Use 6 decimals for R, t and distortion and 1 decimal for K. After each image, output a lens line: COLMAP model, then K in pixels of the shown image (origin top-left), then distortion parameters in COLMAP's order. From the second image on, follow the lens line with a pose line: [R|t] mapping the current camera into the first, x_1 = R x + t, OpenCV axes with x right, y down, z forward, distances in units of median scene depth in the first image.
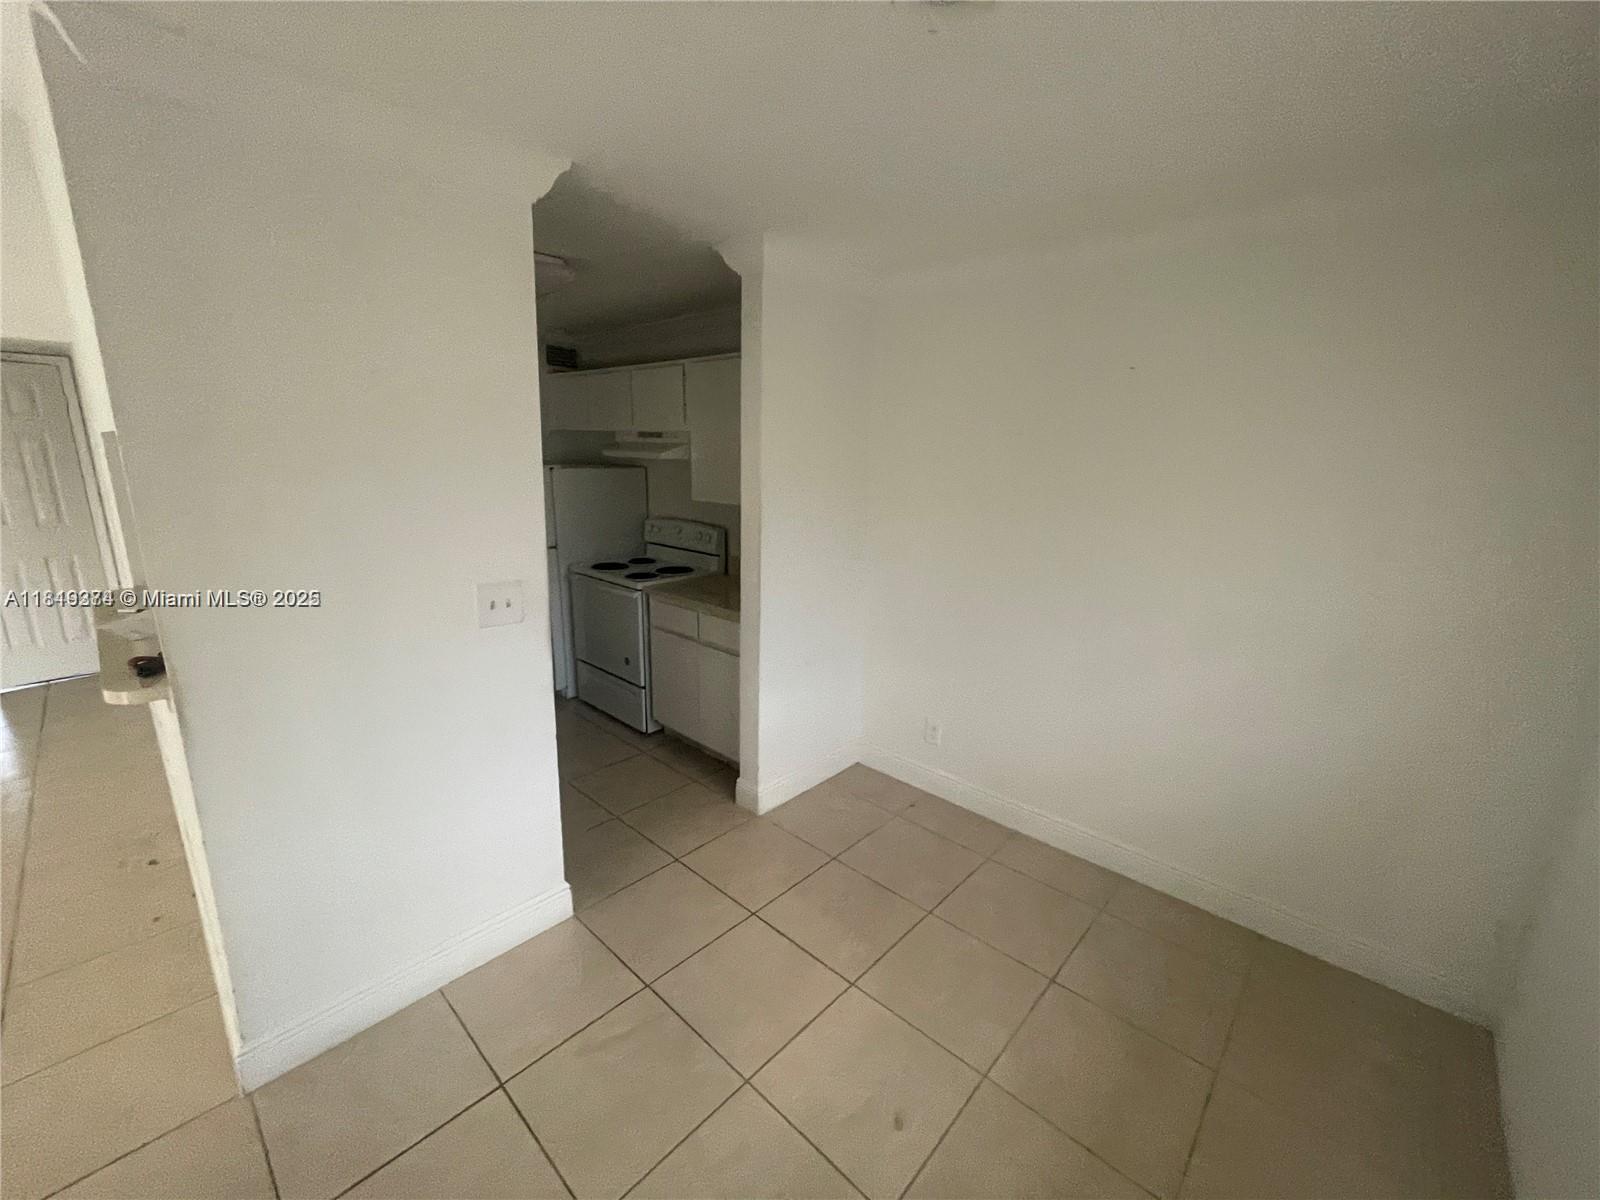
lens RADIAL K [[651.2, 0, 798.8], [0, 651.2, 601.2], [0, 0, 1]] dist [0.001509, 0.000052]
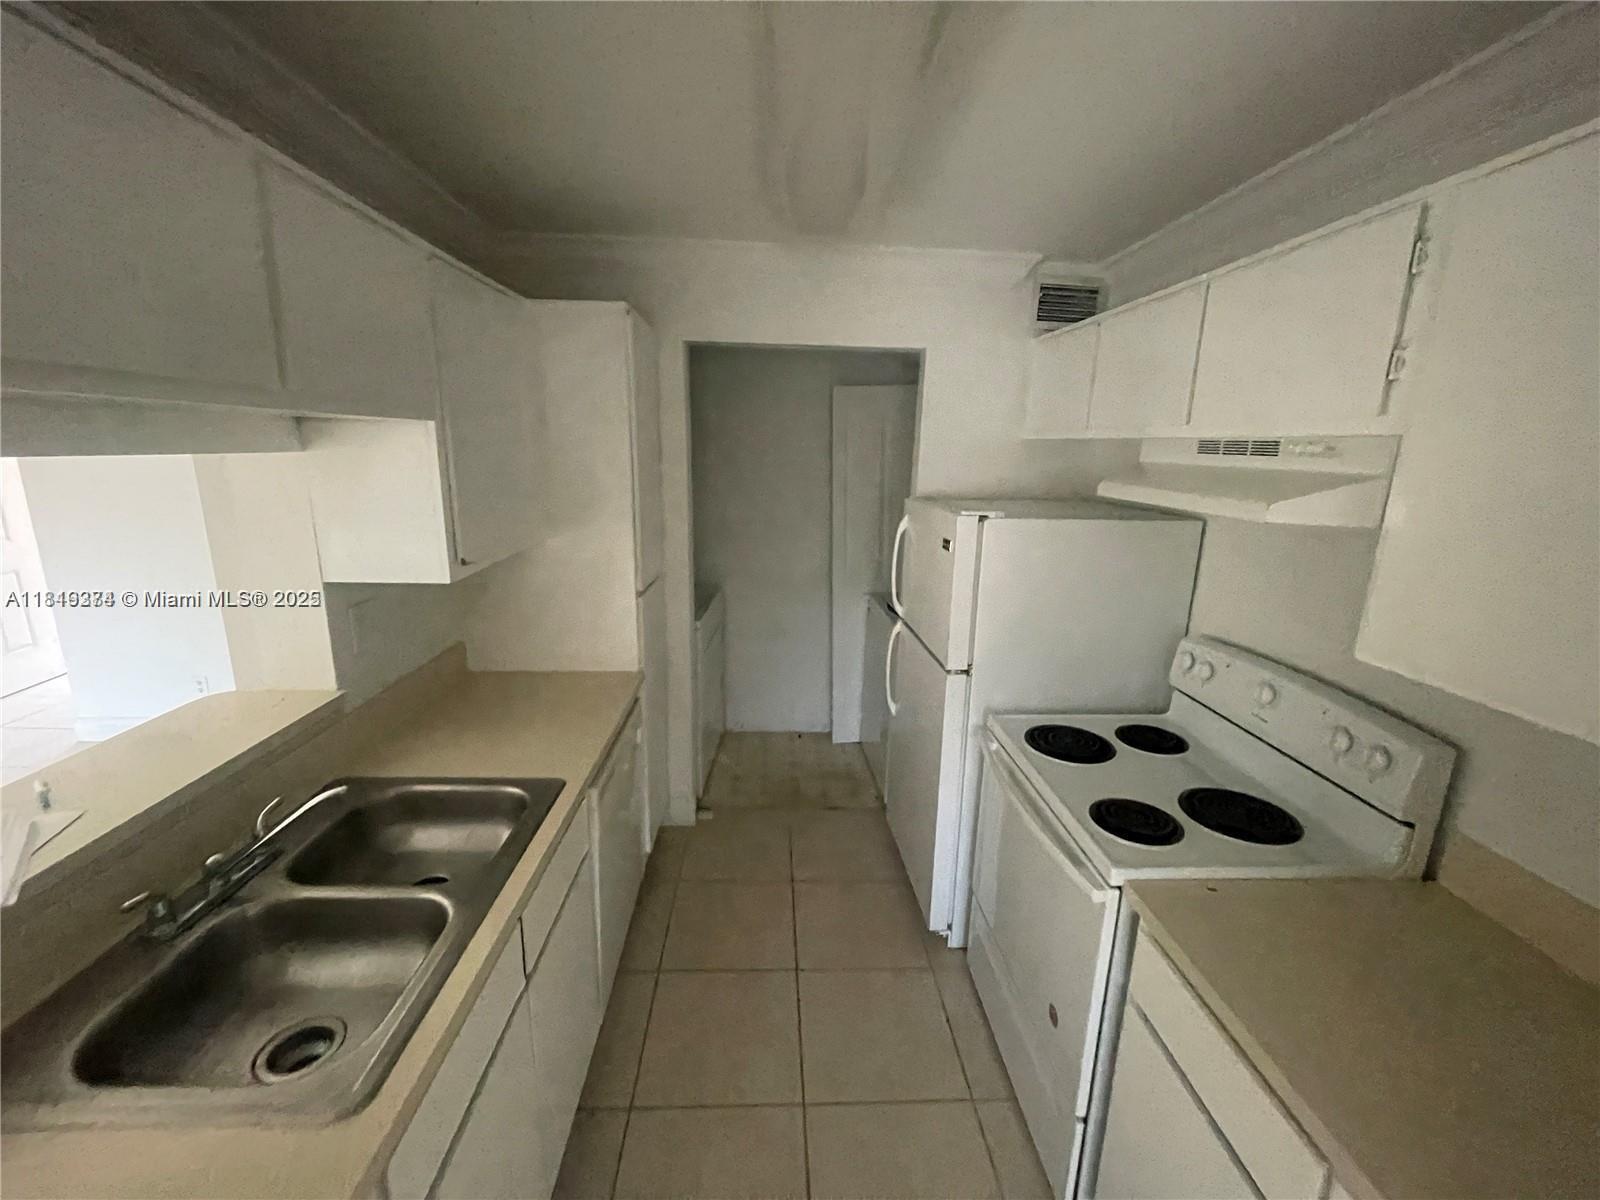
lens RADIAL K [[651.2, 0, 795.7], [0, 651.2, 604.4], [0, 0, 1]] dist [0.001509, 0.000052]
pose [[0.714492, 0.157518, -0.681681, -0.136275], [-0.167585, 0.984494, 0.051838, -0.140574], [0.679276, 0.077202, 0.729811, 0.549591]]
